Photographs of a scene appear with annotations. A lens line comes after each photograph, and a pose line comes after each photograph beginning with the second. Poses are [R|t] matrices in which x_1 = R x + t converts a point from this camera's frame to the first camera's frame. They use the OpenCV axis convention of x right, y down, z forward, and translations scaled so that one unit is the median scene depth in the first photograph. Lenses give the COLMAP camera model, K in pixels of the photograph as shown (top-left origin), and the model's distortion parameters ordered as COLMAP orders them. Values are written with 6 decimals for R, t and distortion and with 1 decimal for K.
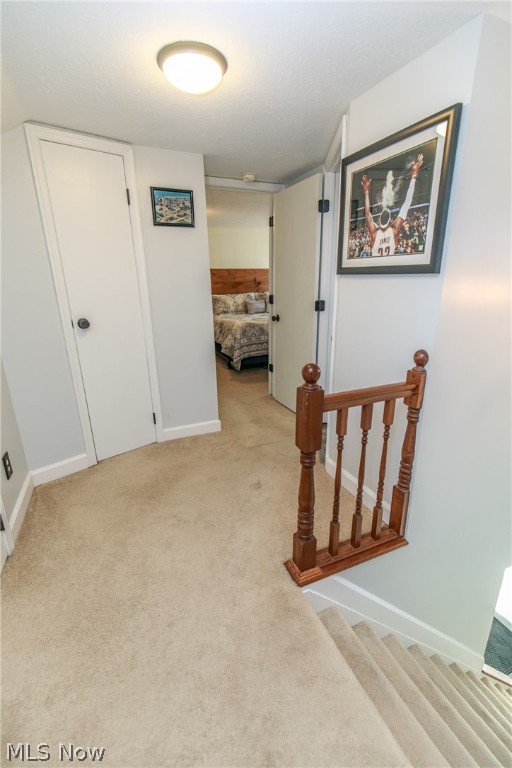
lens RADIAL K [[343.4, 0, 257.7], [0, 343.4, 382.0], [0, 0, 1]] dist [0.008660, -0.001997]
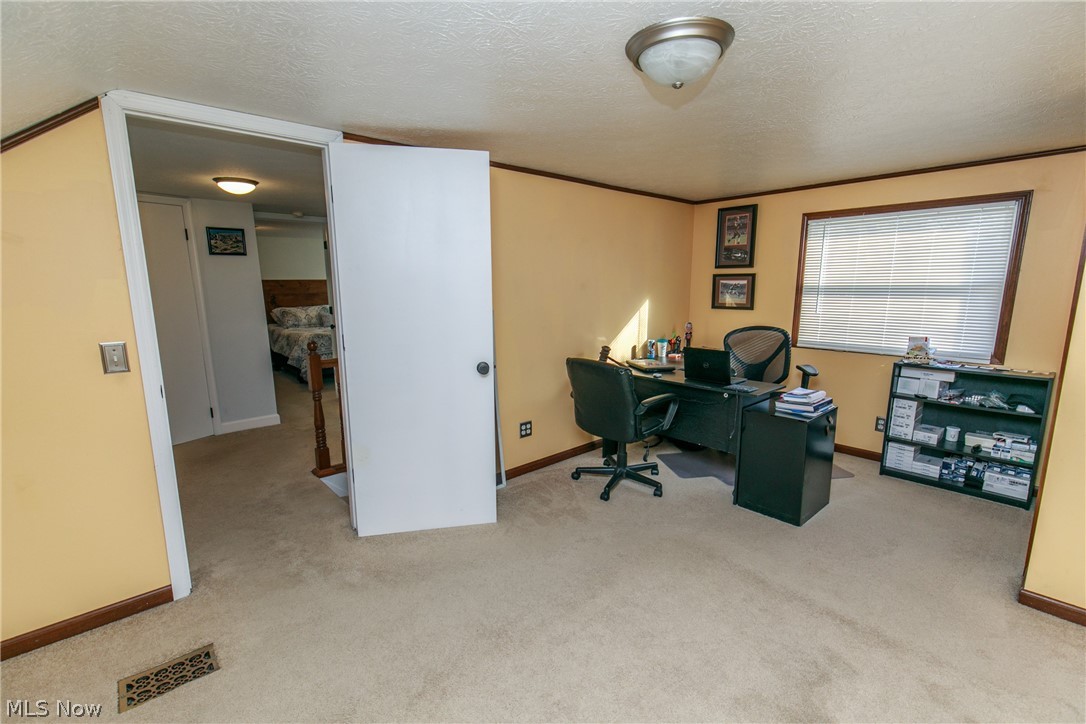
lens RADIAL K [[485.5, 0, 542.8], [0, 485.5, 366.1], [0, 0, 1]] dist [0.008660, -0.001997]
pose [[0.947092, -0.052479, 0.316644, 0.175955], [0.092090, 0.989494, -0.111451, 0.173261], [-0.307468, 0.134714, 0.941974, -0.657795]]
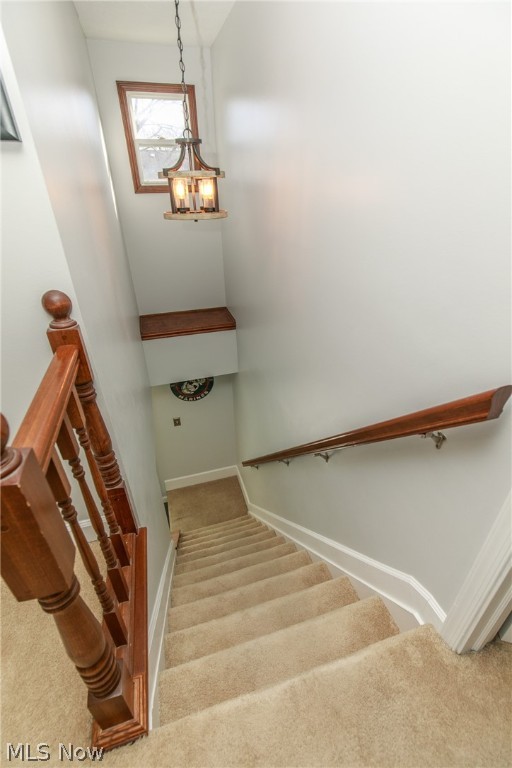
lens RADIAL K [[343.4, 0, 256.5], [0, 343.4, 384.3], [0, 0, 1]] dist [0.008660, -0.001997]
pose [[0.108141, -0.492372, 0.863641, -0.074395], [0.303561, 0.843599, 0.442935, -0.113678], [-0.946655, 0.214268, 0.240692, 0.561489]]
